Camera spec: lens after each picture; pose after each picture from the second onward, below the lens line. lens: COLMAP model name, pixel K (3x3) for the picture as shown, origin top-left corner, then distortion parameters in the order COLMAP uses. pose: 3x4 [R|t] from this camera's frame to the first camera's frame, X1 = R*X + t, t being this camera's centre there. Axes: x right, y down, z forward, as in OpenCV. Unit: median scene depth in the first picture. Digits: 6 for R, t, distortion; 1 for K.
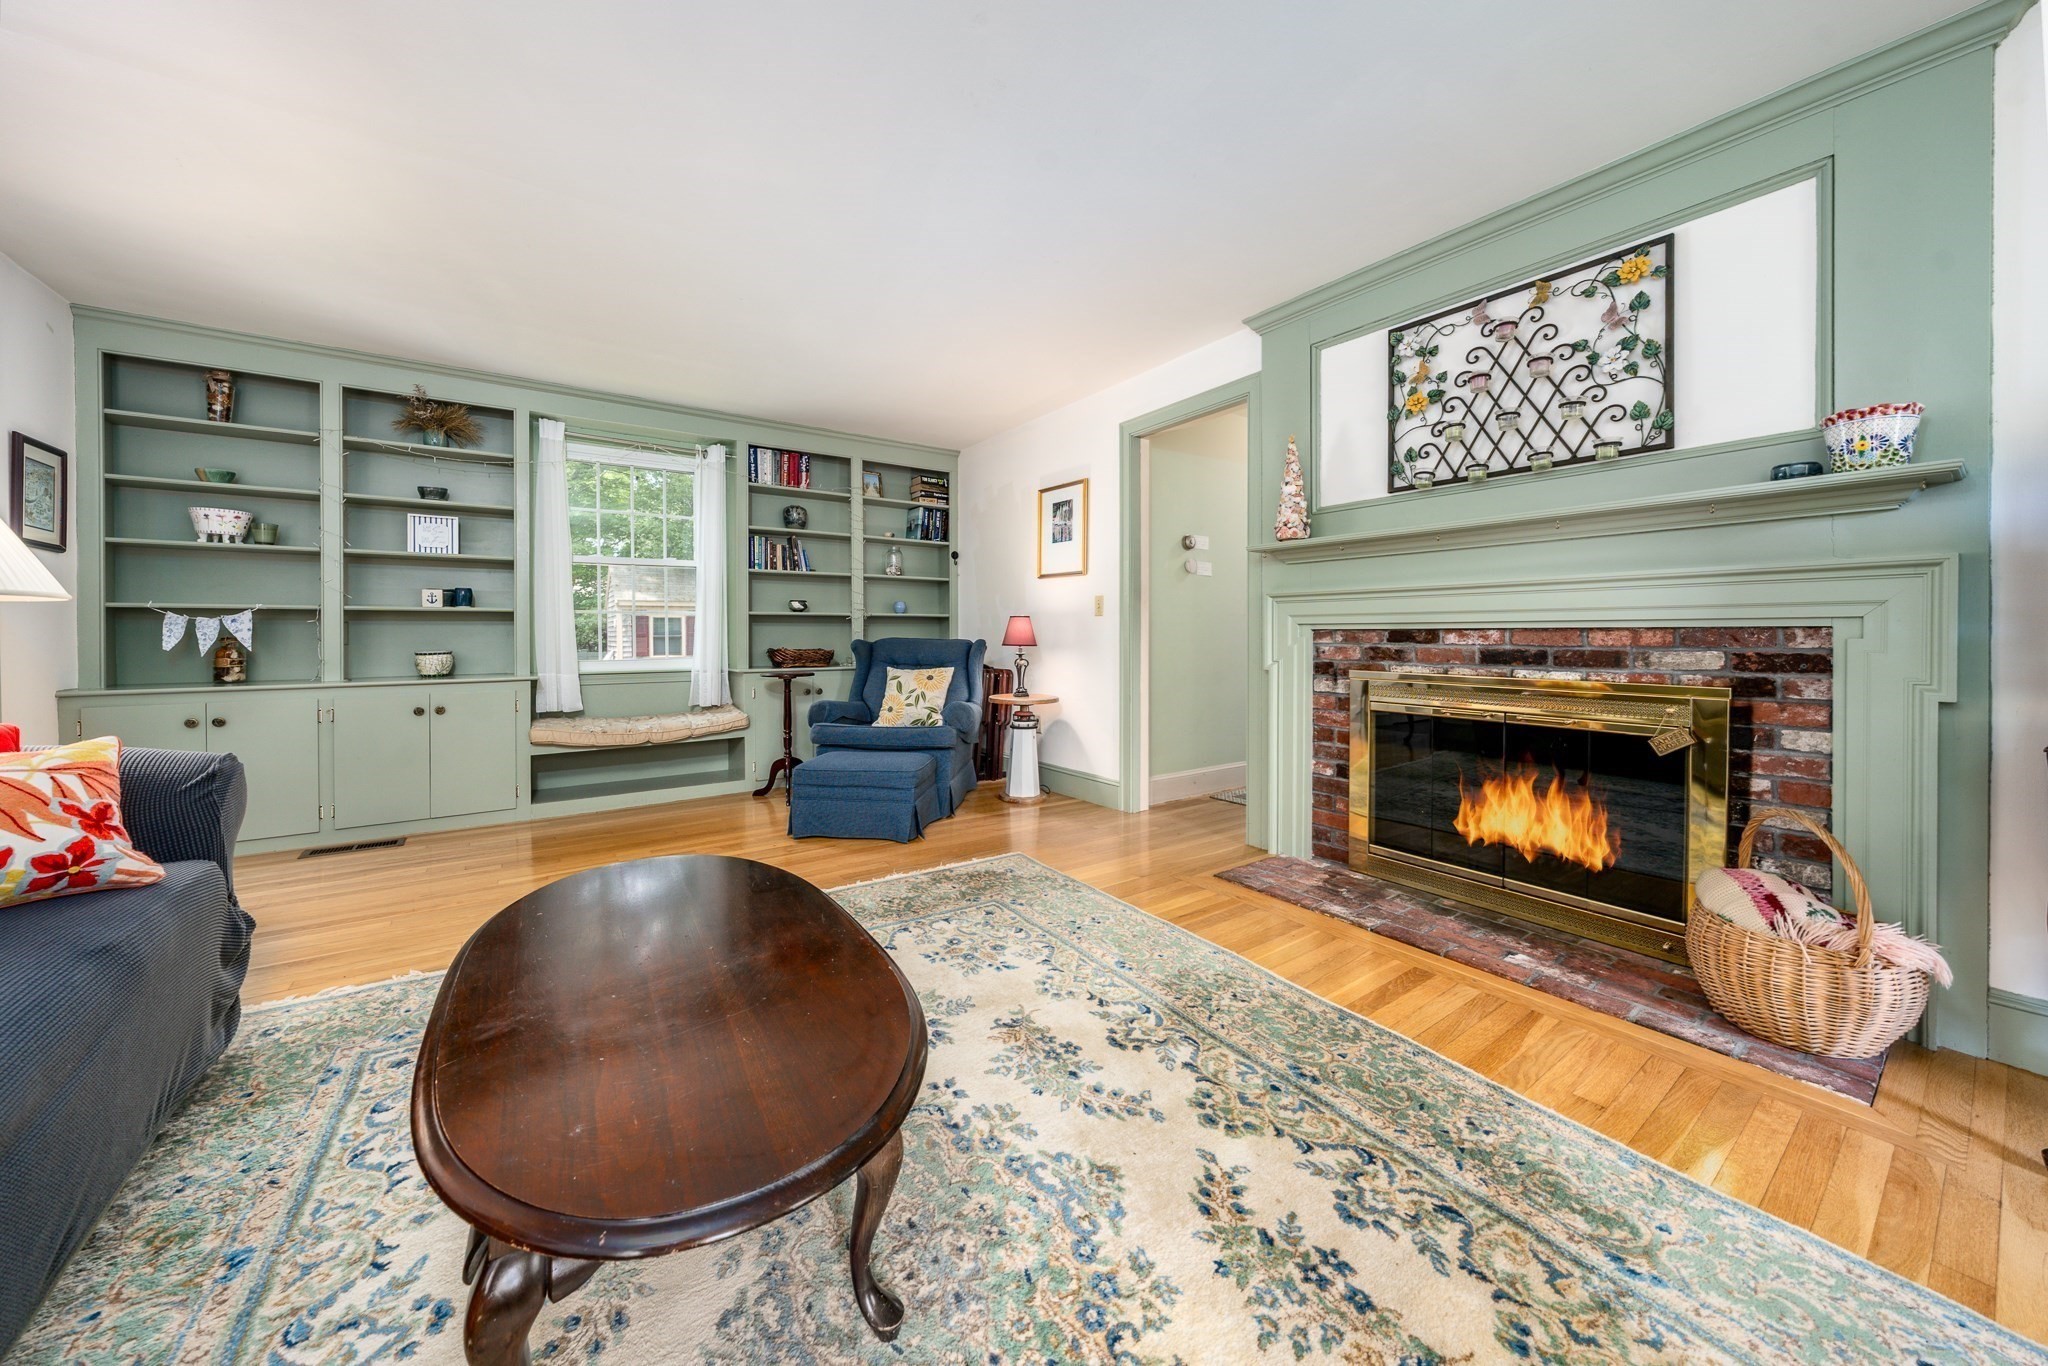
lens RADIAL K [[711.8, 0, 1033.4], [0, 711.8, 639.9], [0, 0, 1]] dist [-0.005930, -0.000385]
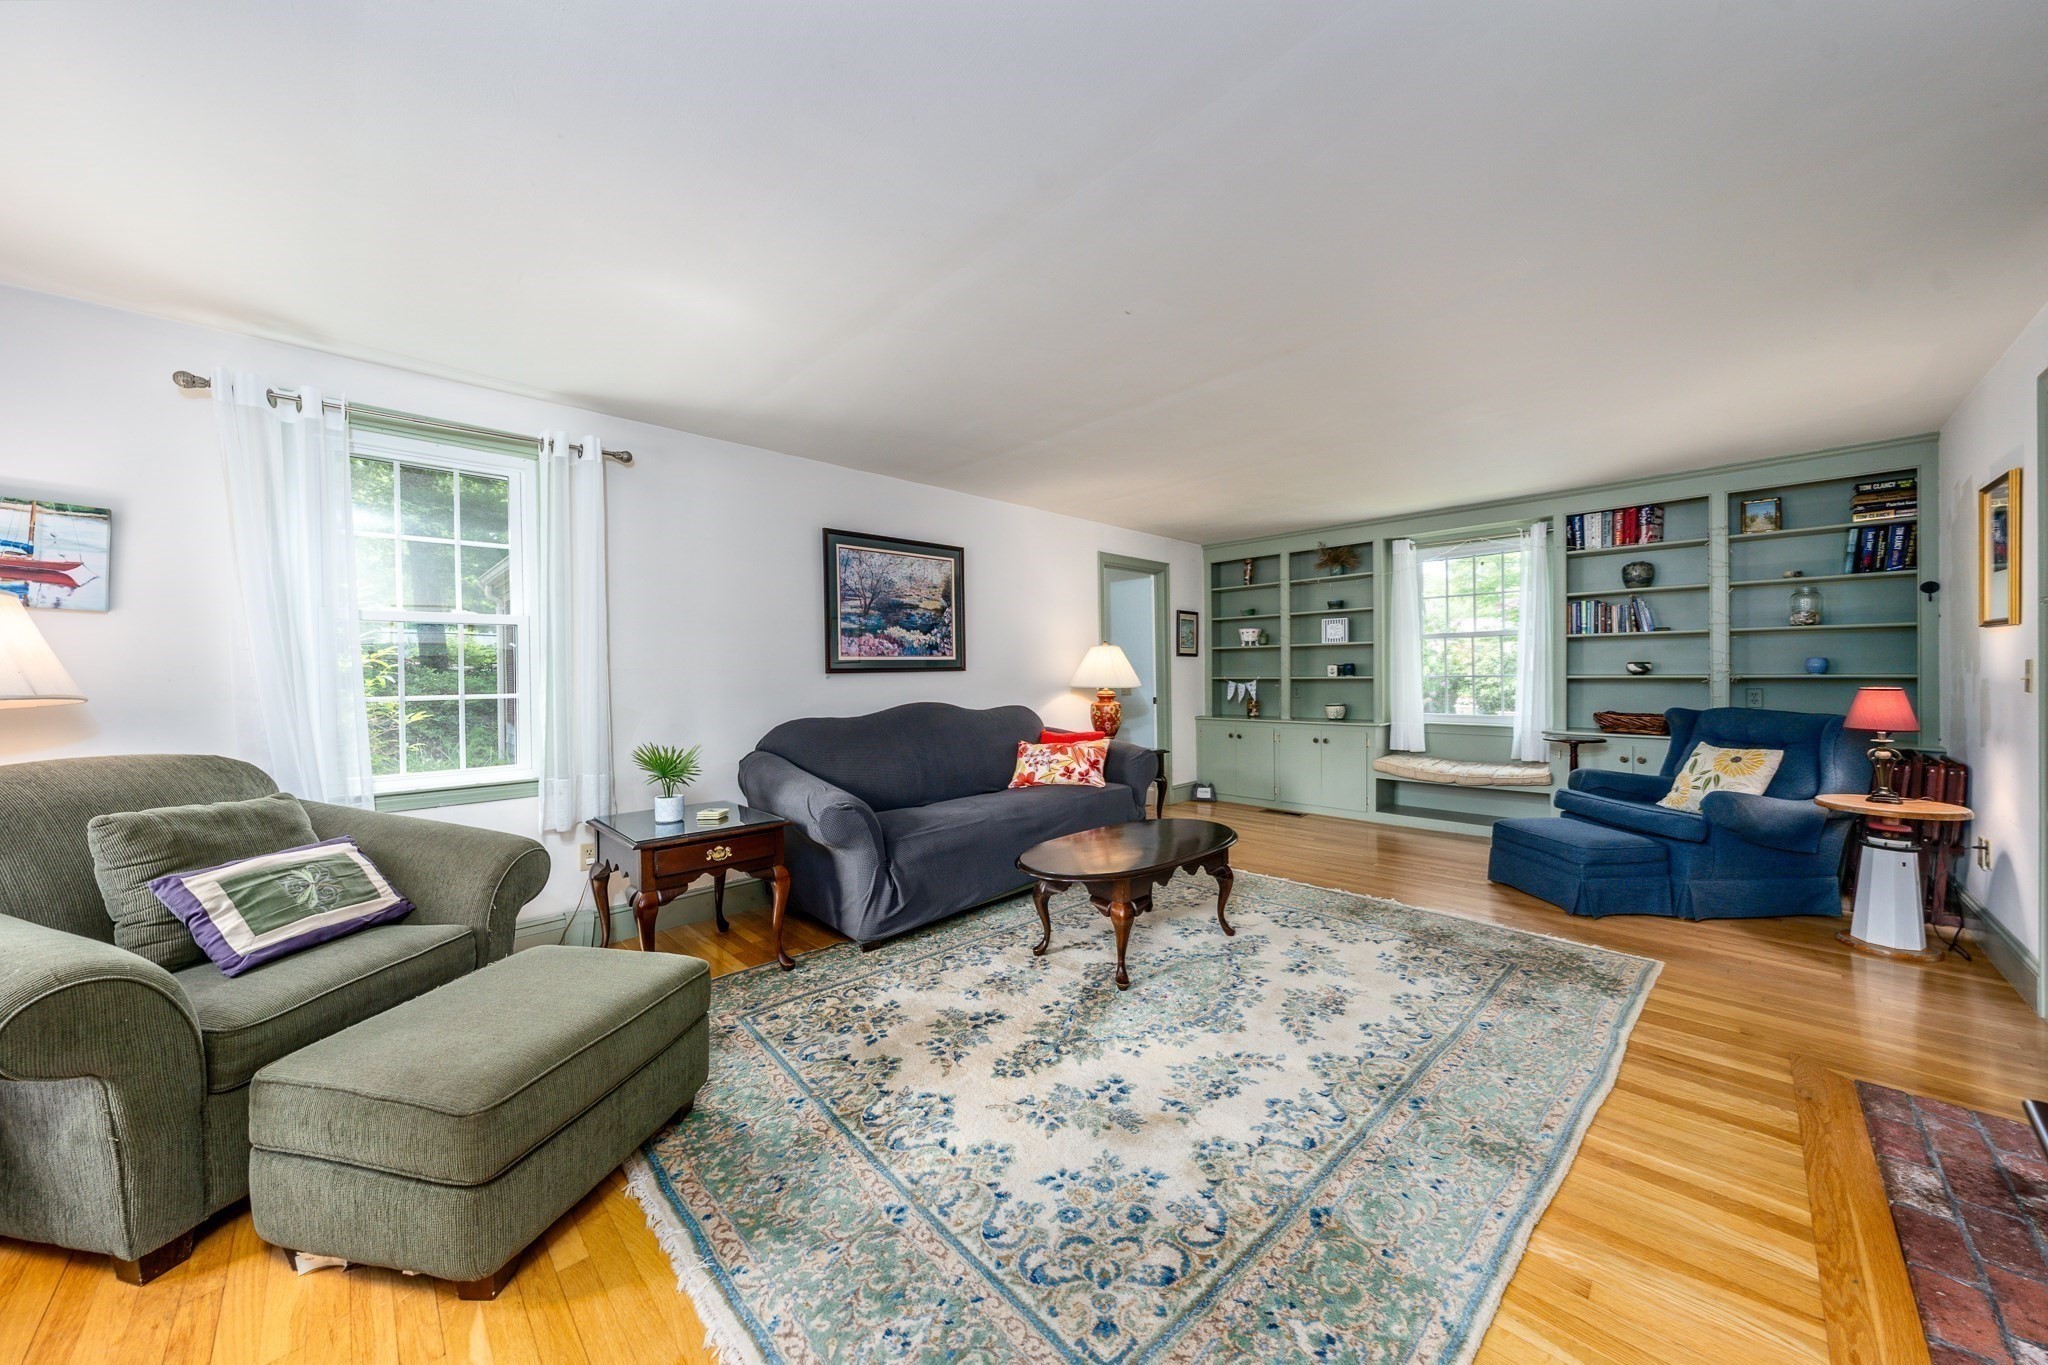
lens RADIAL K [[711.8, 0, 1020.0], [0, 711.8, 674.3], [0, 0, 1]] dist [-0.005930, -0.000385]
pose [[0.154706, 0.005505, -0.987945, 0.626636], [0.001510, 0.999982, 0.005809, -0.060541], [0.987959, -0.002391, 0.154695, 0.053136]]
